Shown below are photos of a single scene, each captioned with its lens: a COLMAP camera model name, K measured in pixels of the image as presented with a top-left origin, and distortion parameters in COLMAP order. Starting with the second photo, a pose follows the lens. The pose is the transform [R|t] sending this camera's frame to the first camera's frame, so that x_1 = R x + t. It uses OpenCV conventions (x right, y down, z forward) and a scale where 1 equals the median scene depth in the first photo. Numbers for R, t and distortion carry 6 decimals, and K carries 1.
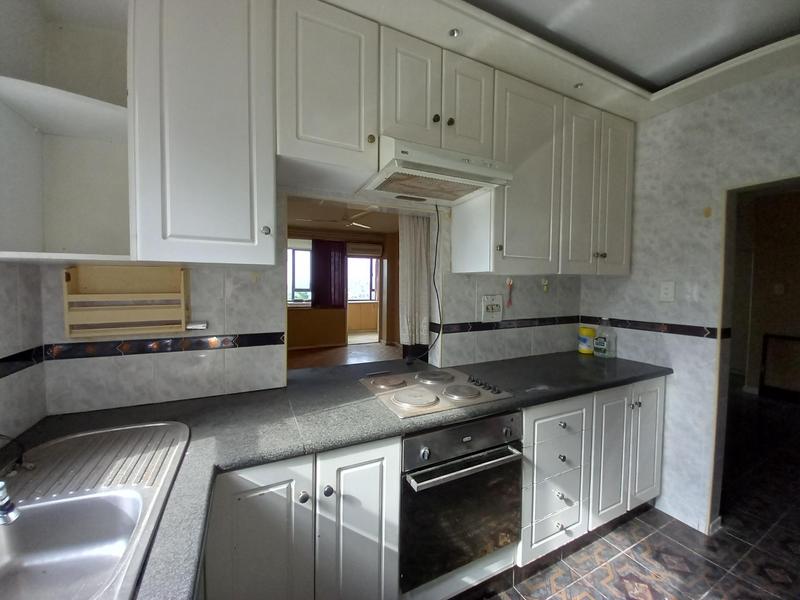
lens RADIAL K [[314.1, 0, 398.9], [0, 314.1, 298.0], [0, 0, 1]] dist [0.000855, -0.011765]
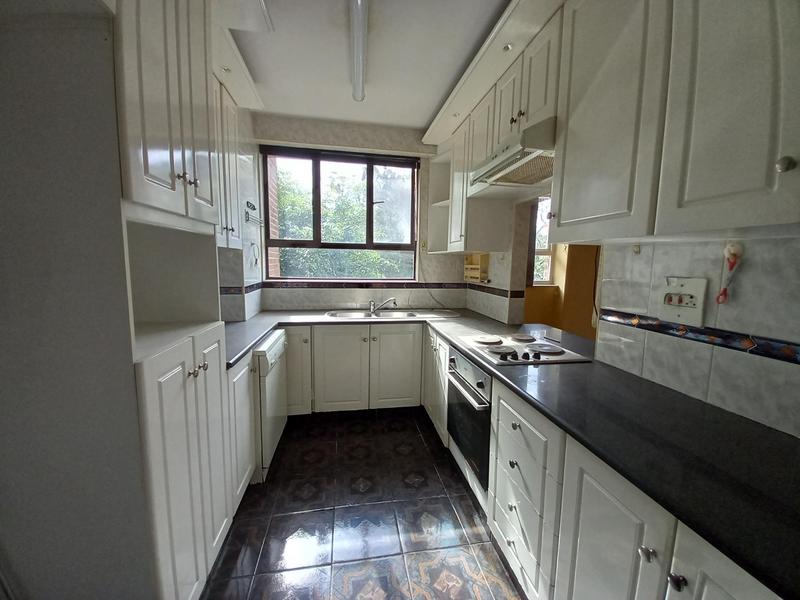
lens RADIAL K [[314.1, 0, 398.9], [0, 314.1, 298.0], [0, 0, 1]] dist [0.000855, -0.011765]
pose [[-0.282012, 0.099573, -0.954230, 1.003447], [-0.050052, 0.991718, 0.118277, -0.013232], [0.958104, 0.081116, -0.274693, 0.662123]]
